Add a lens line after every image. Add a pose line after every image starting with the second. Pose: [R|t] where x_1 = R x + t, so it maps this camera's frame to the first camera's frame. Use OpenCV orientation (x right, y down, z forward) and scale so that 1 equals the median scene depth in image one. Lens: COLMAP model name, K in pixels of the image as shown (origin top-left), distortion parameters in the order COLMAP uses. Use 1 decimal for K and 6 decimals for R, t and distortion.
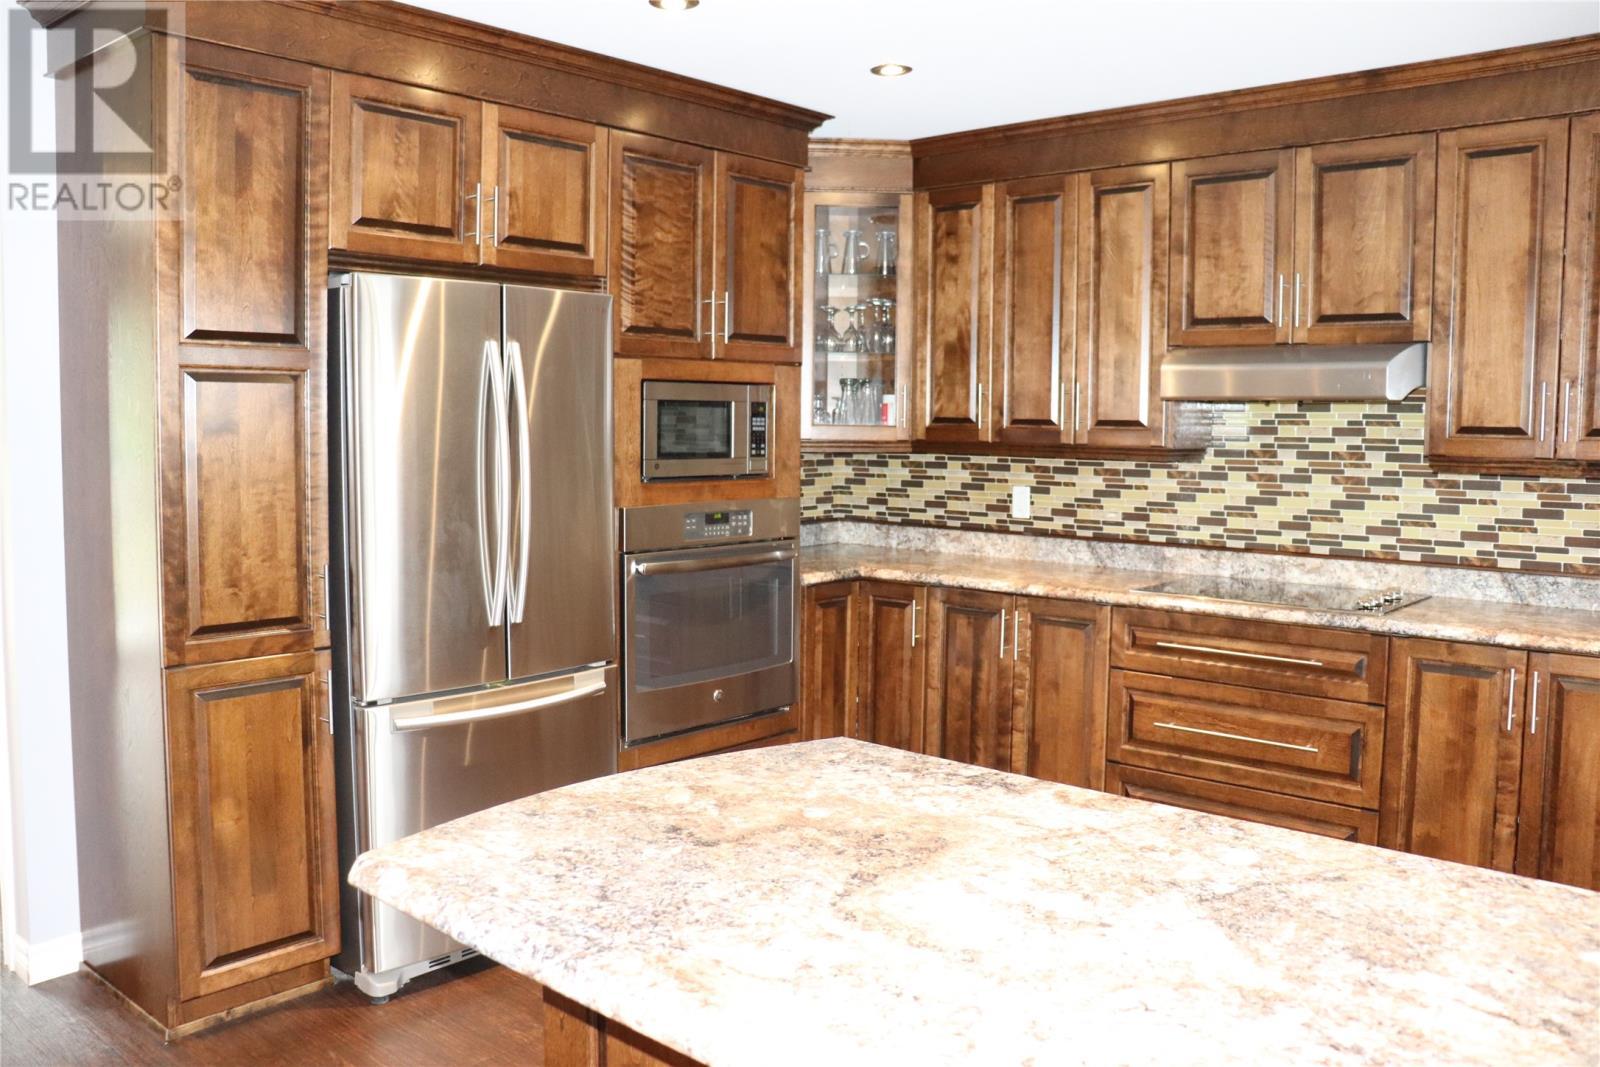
lens RADIAL K [[1299.4, 0, 798.4], [0, 1299.4, 527.9], [0, 0, 1]] dist [-0.167968, 0.127144]
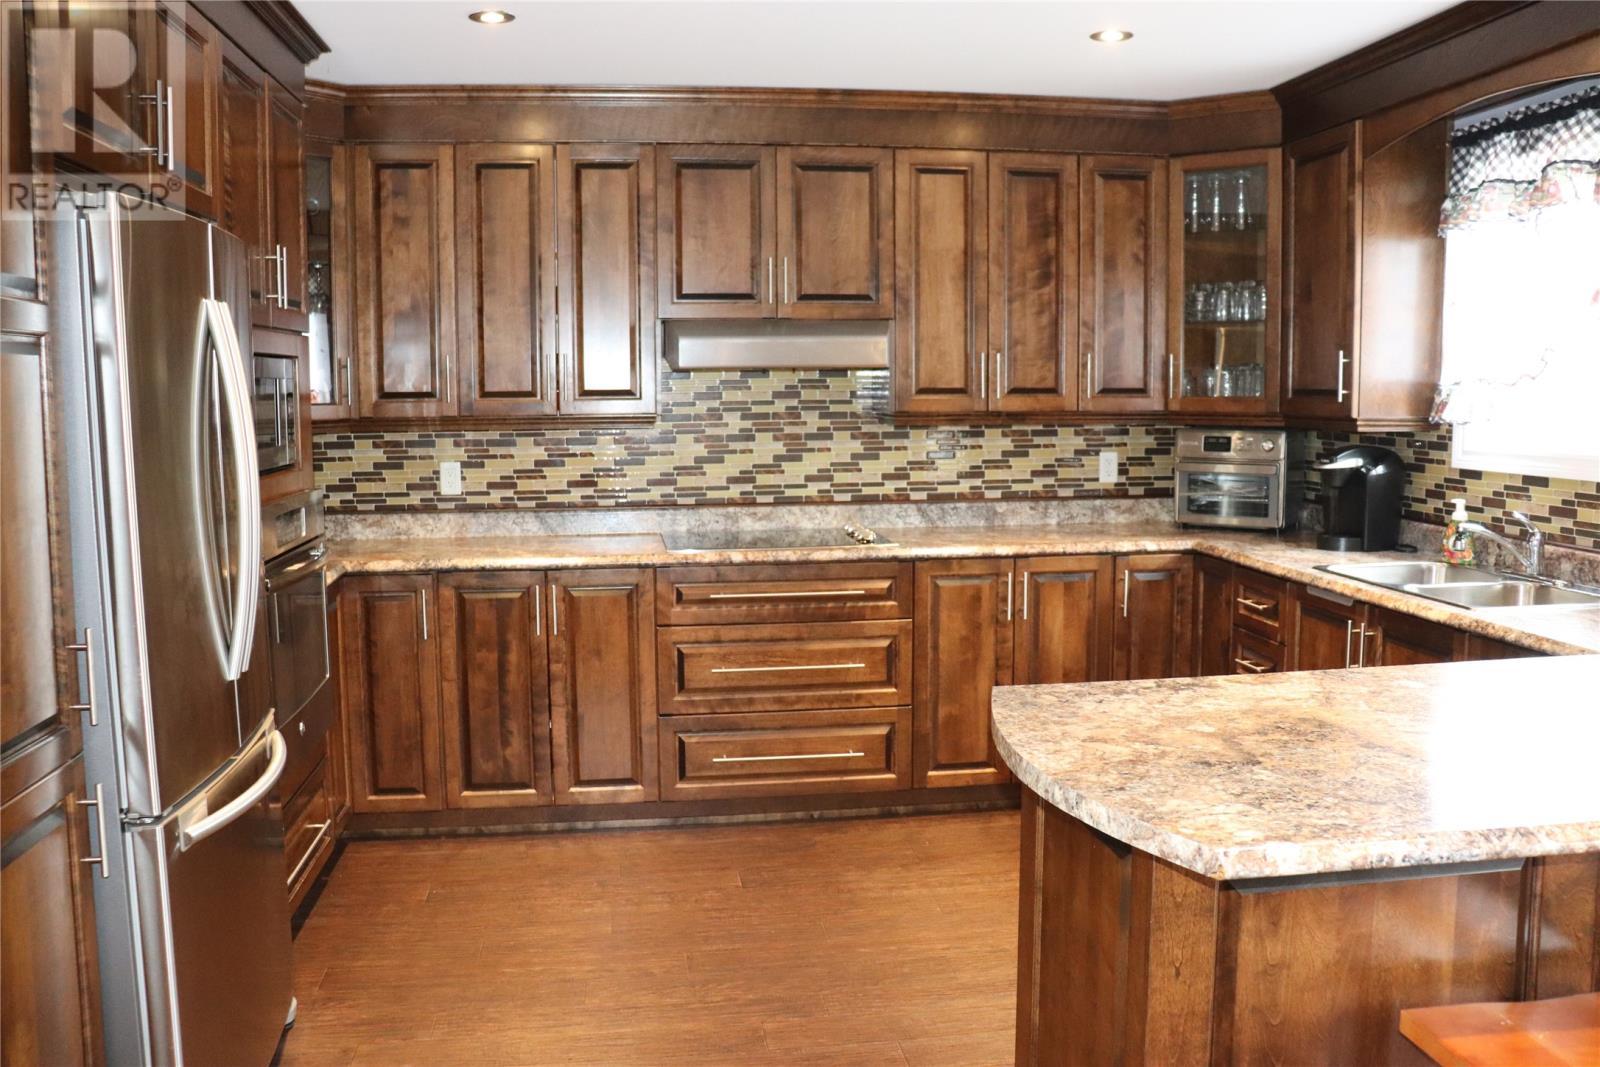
lens RADIAL K [[1299.4, 0, 796.2], [0, 1299.4, 525.8], [0, 0, 1]] dist [-0.167968, 0.127144]
pose [[0.653726, -0.094262, 0.750837, -0.489898], [0.075741, 0.995379, 0.059018, -0.027826], [-0.752931, 0.018288, 0.657845, 0.228793]]
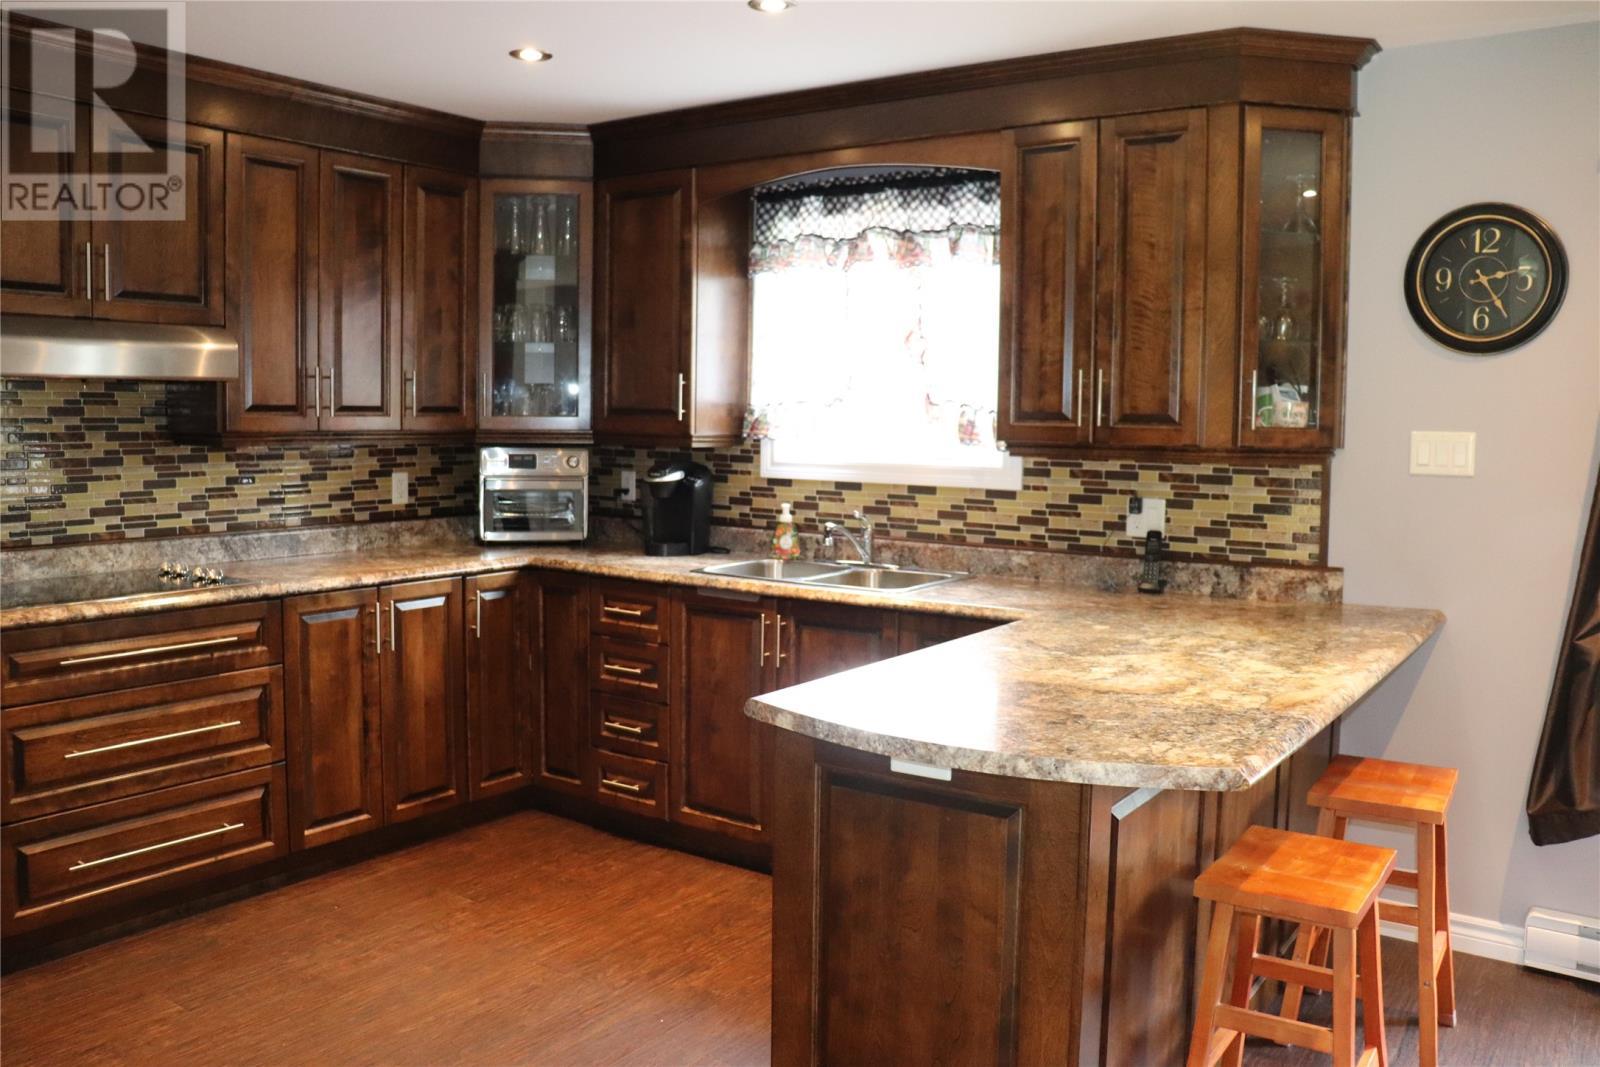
lens RADIAL K [[1299.4, 0, 797.8], [0, 1299.4, 522.6], [0, 0, 1]] dist [-0.167968, 0.127144]
pose [[-0.108475, -0.094592, 0.989589, -0.589100], [0.067611, 0.992456, 0.102277, -0.054889], [-0.991797, 0.078002, -0.101261, 0.592979]]
